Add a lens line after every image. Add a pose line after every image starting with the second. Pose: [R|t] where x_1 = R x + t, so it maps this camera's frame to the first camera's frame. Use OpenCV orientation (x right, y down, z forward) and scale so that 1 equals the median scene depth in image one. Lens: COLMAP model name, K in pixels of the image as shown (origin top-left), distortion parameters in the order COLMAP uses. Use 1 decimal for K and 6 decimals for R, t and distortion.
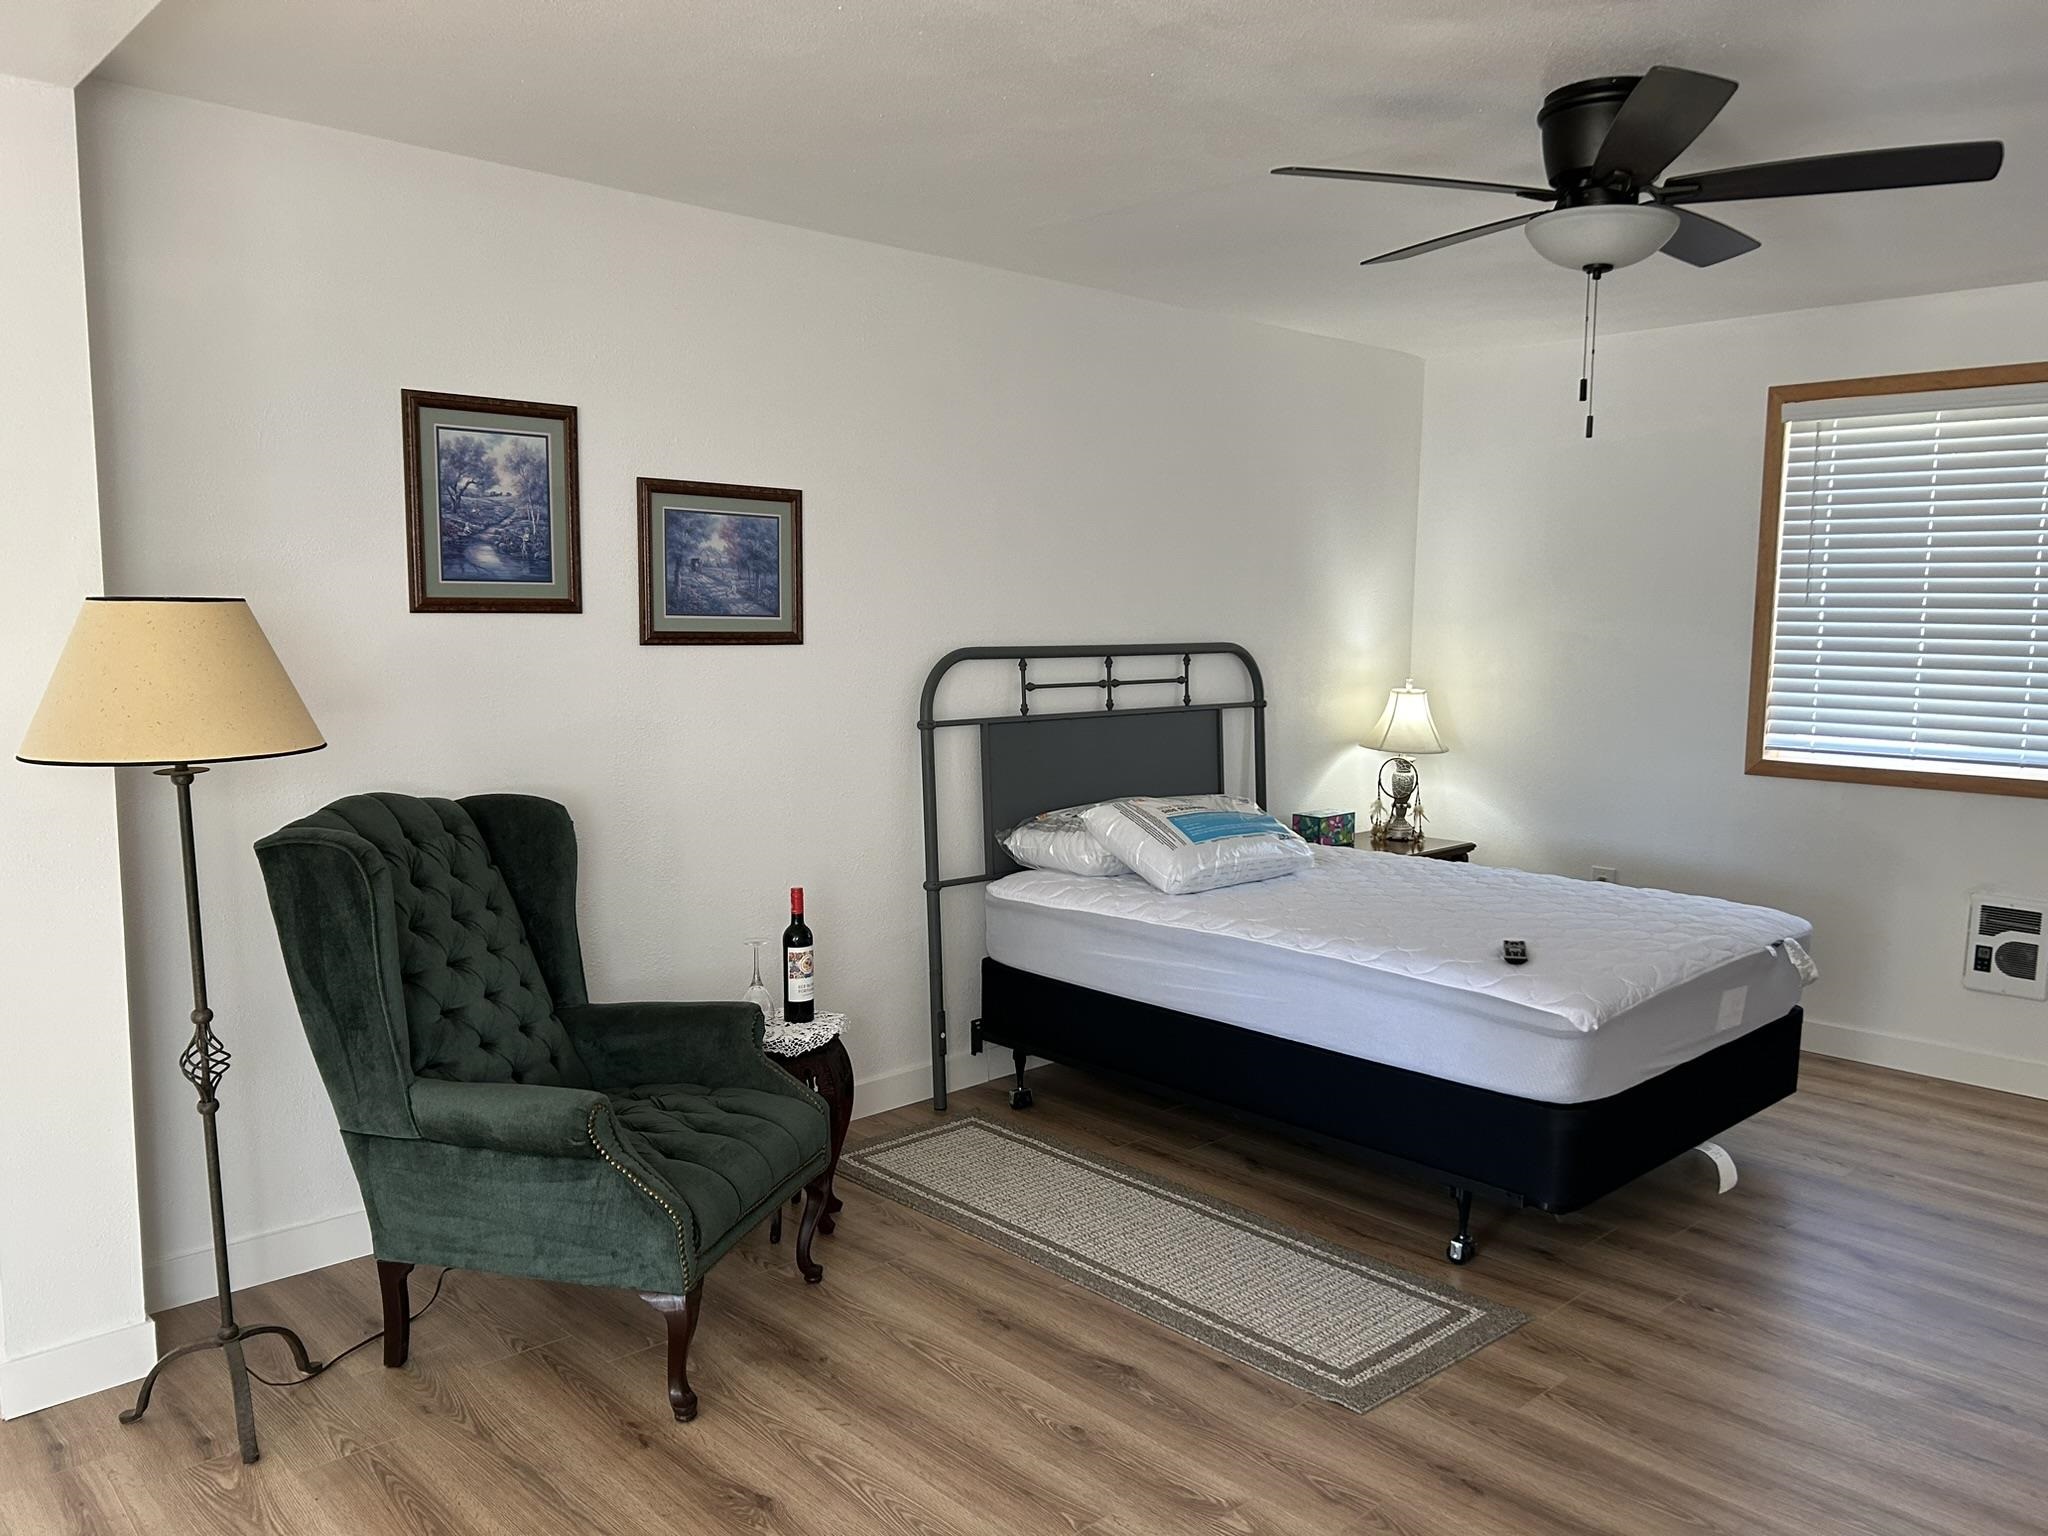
lens RADIAL K [[1510.5, 0, 1021.2], [0, 1510.5, 795.1], [0, 0, 1]] dist [0.095957, -0.118174]
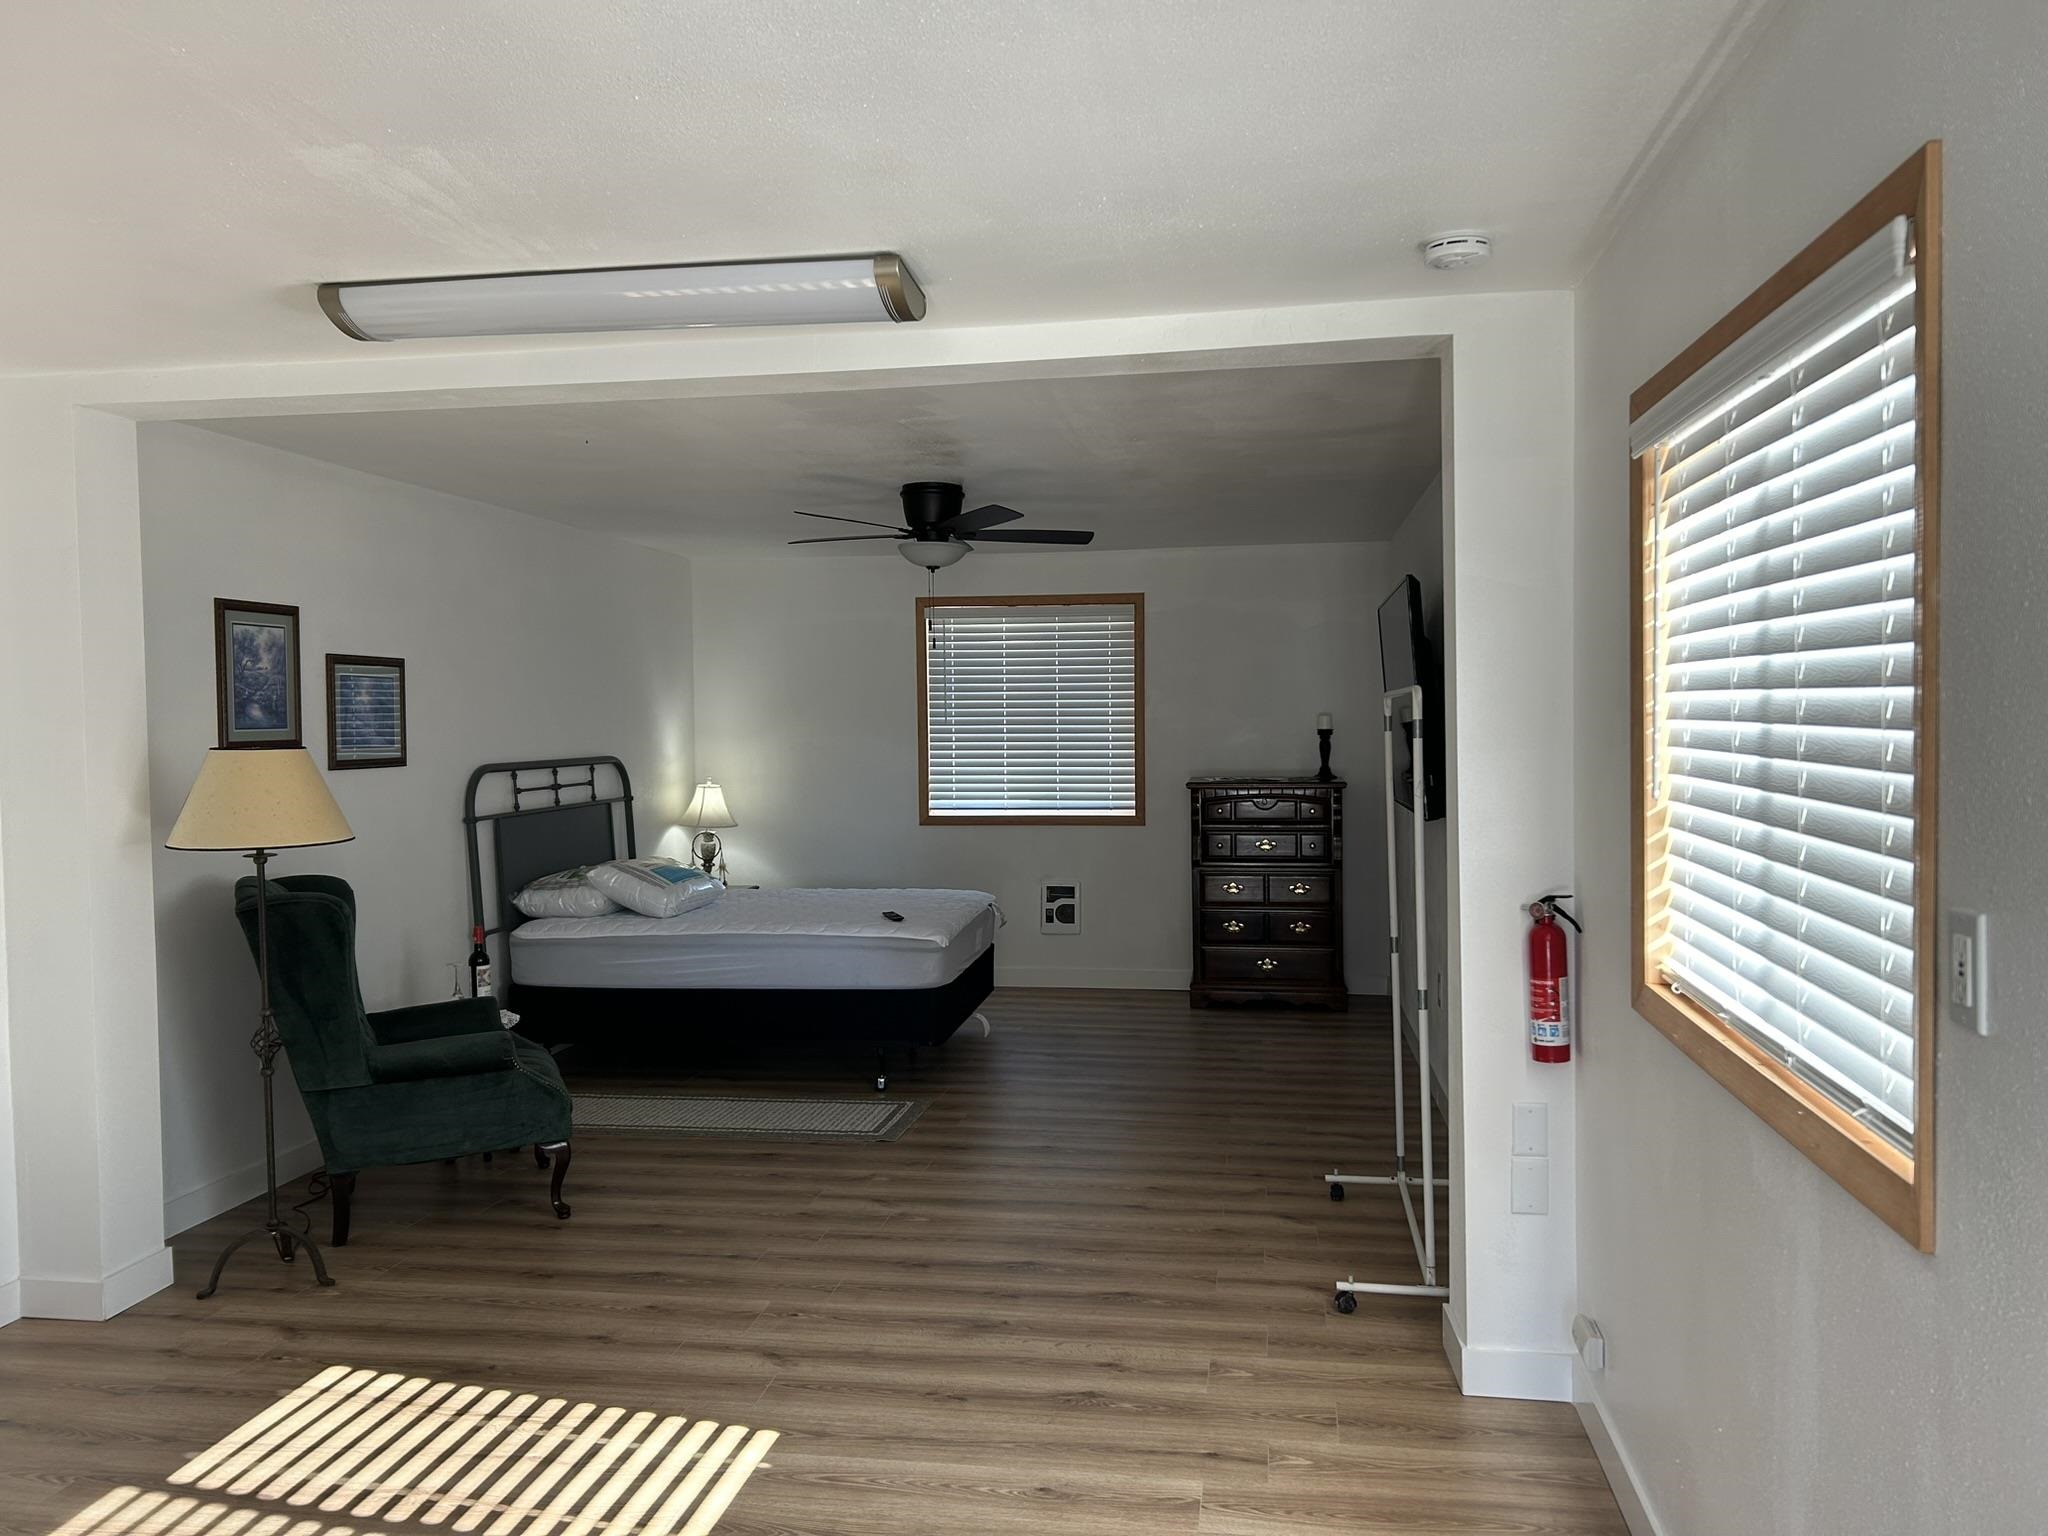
lens RADIAL K [[1510.5, 0, 1021.2], [0, 1510.5, 795.1], [0, 0, 1]] dist [0.095957, -0.118174]
pose [[0.790029, -0.050241, 0.611008, -0.579699], [0.094030, 0.994774, -0.039783, 0.038806], [-0.605816, 0.088883, 0.790624, -0.480863]]
